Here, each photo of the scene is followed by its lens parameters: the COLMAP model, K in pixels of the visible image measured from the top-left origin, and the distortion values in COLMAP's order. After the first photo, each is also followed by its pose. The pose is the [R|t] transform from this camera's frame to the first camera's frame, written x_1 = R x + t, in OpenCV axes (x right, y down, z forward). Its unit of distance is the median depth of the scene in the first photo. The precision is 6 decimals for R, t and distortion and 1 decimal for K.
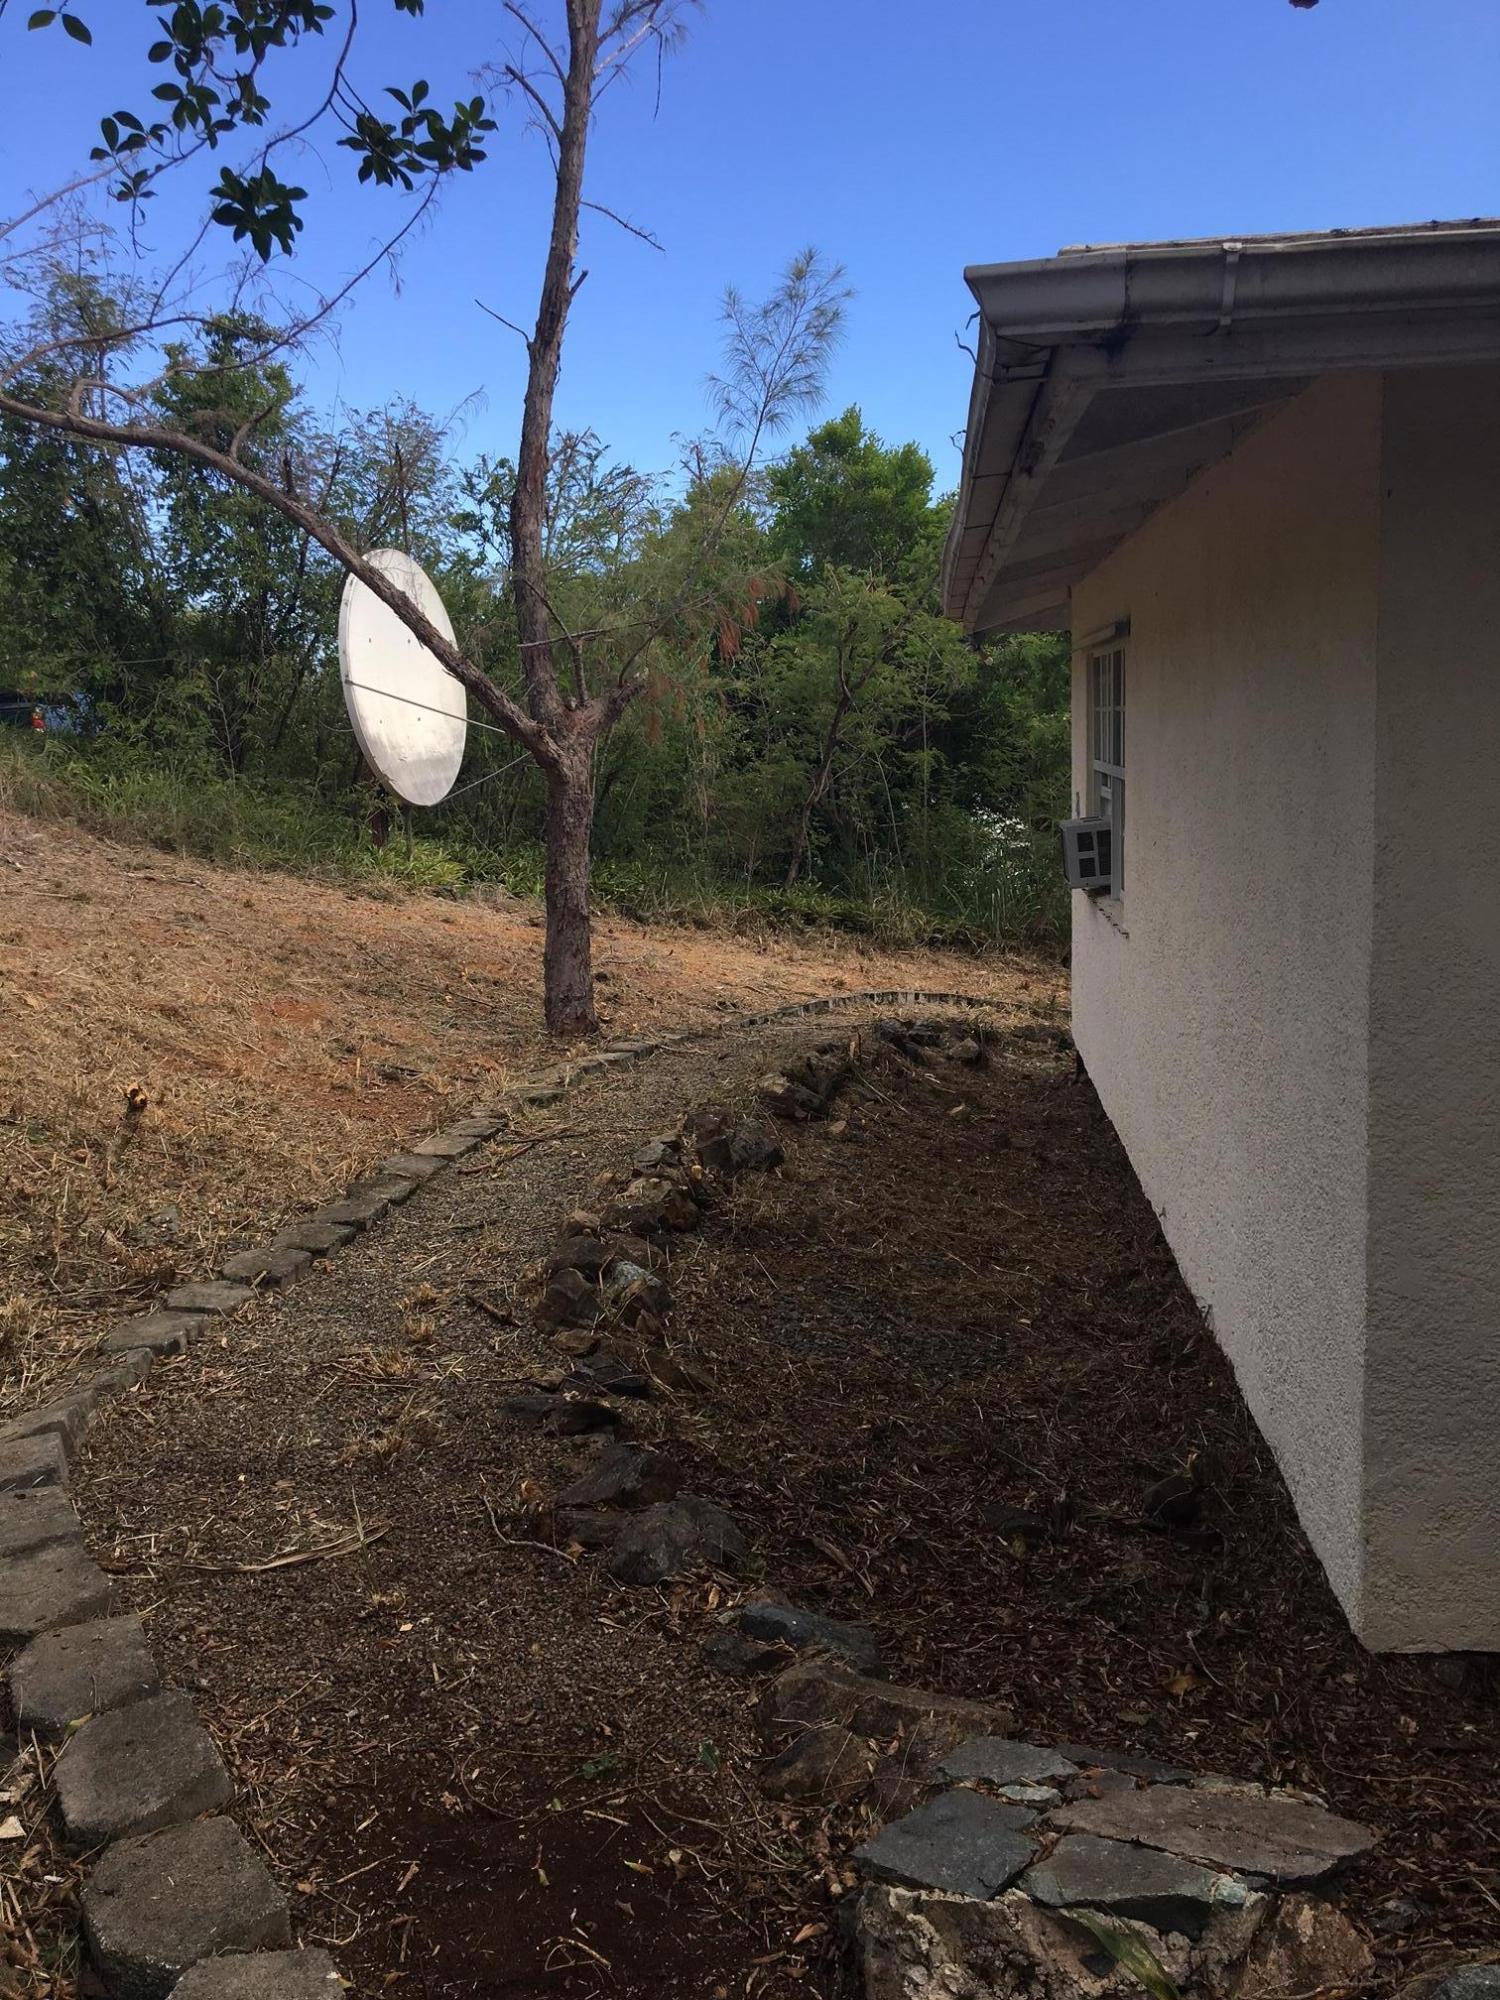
lens RADIAL K [[1688.6, 0, 750.1], [0, 1688.6, 1000.2], [0, 0, 1]] dist [0.056897, -0.072660]
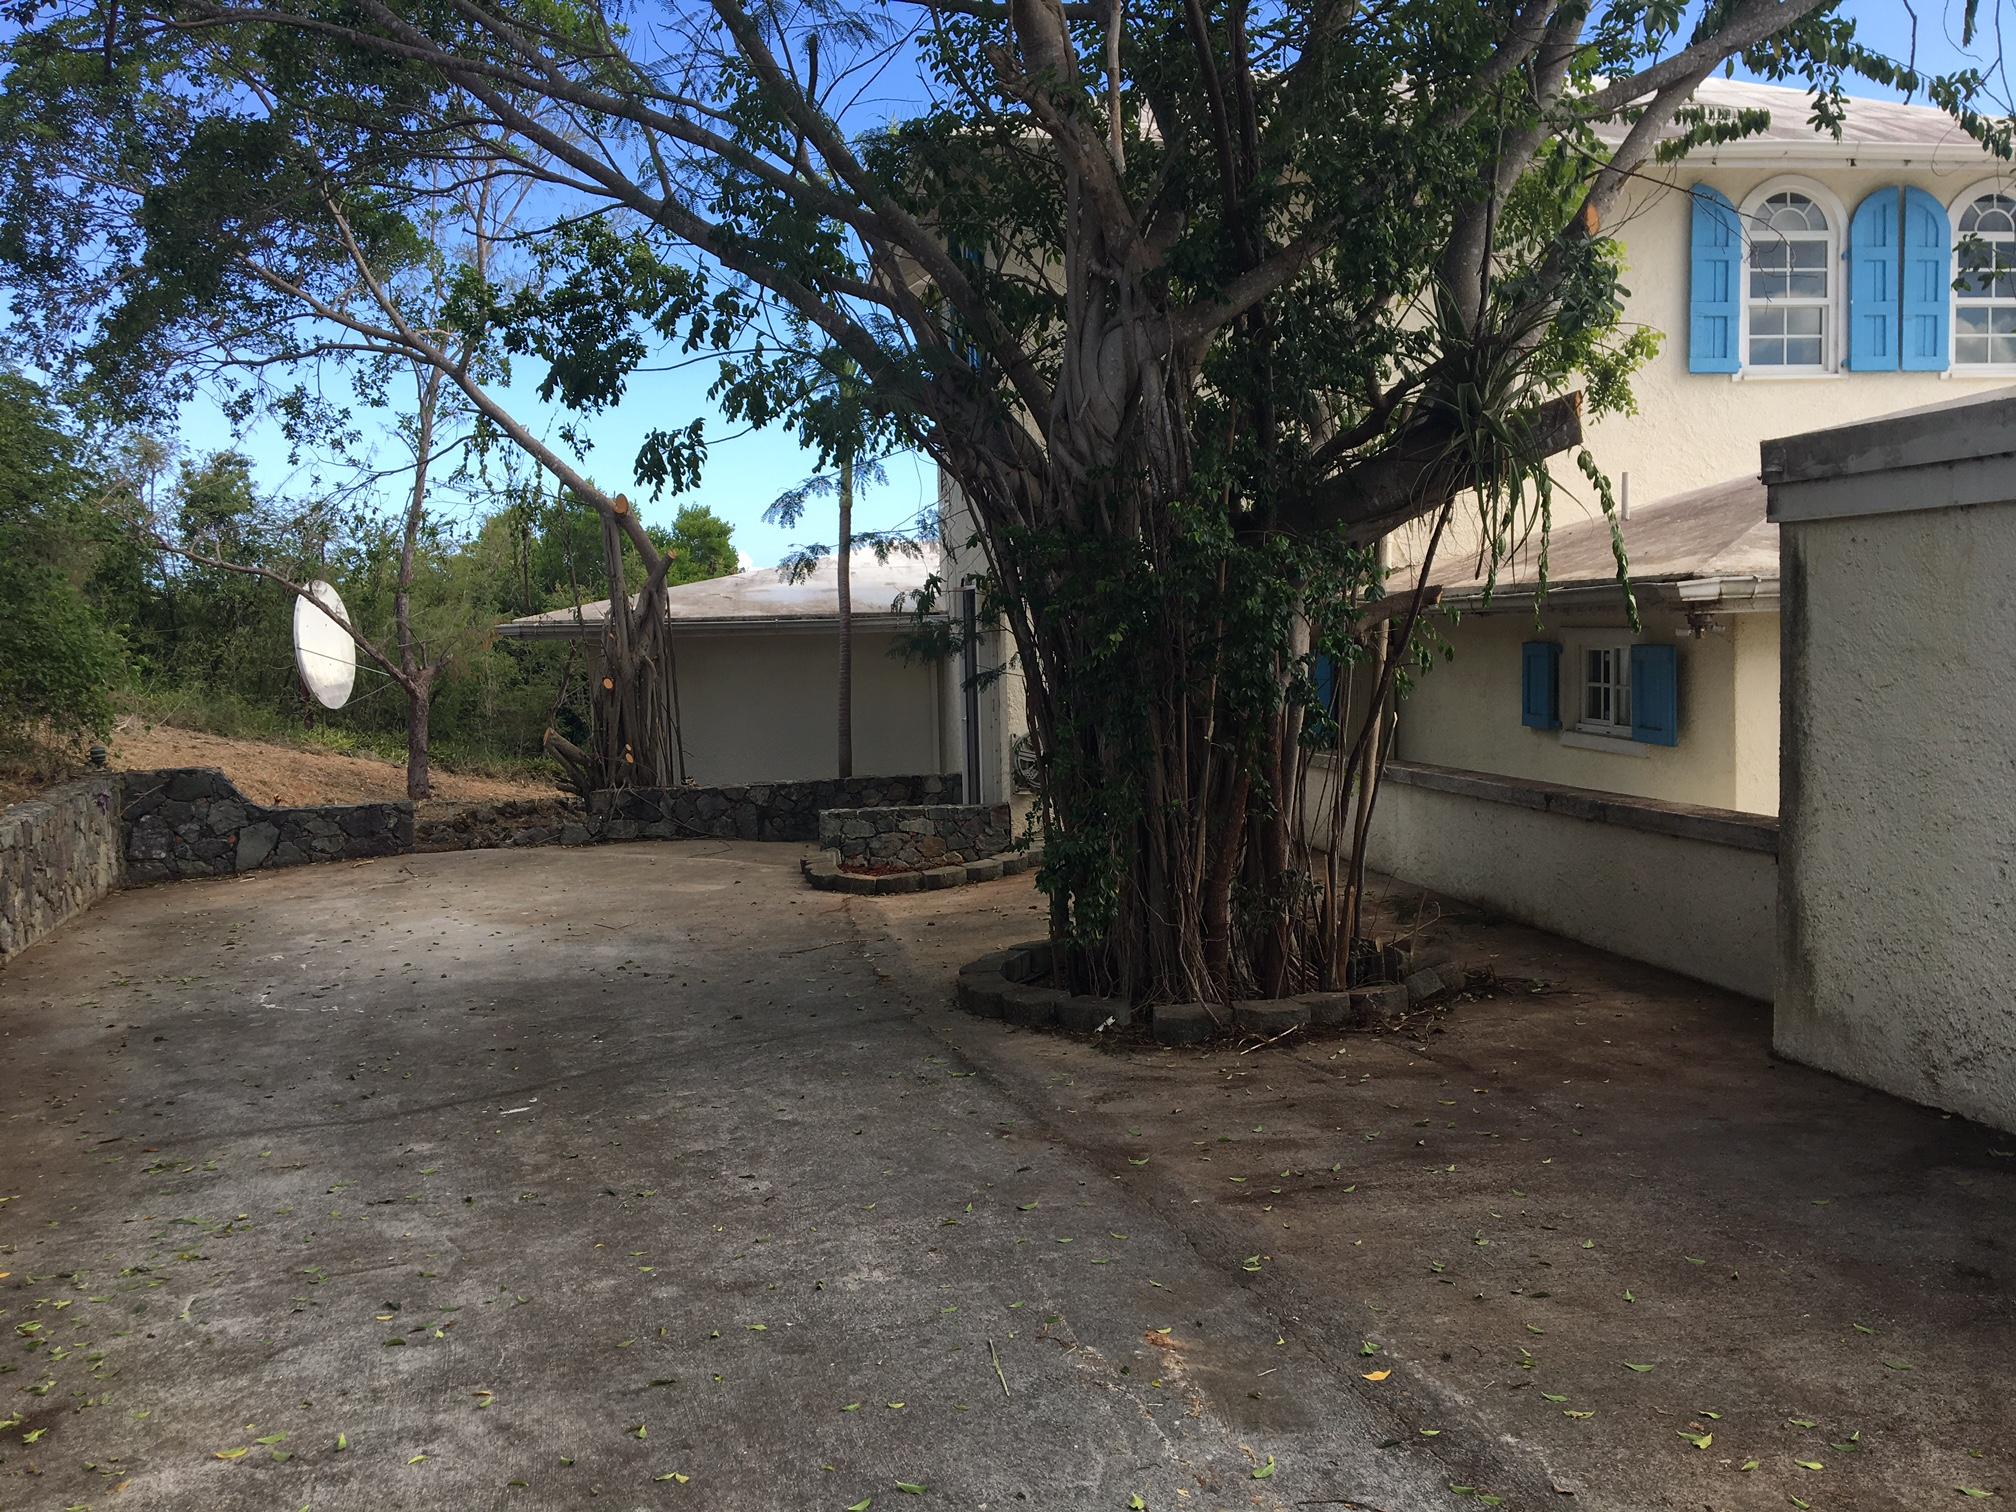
lens RADIAL K [[1702.1, 0, 1007.5], [0, 1702.1, 753.2], [0, 0, 1]] dist [0.056897, -0.072660]
pose [[0.971017, -0.005656, 0.238941, 0.082436], [0.027529, 0.995713, -0.088303, 0.123823], [-0.237418, 0.092322, 0.967011, -1.024562]]
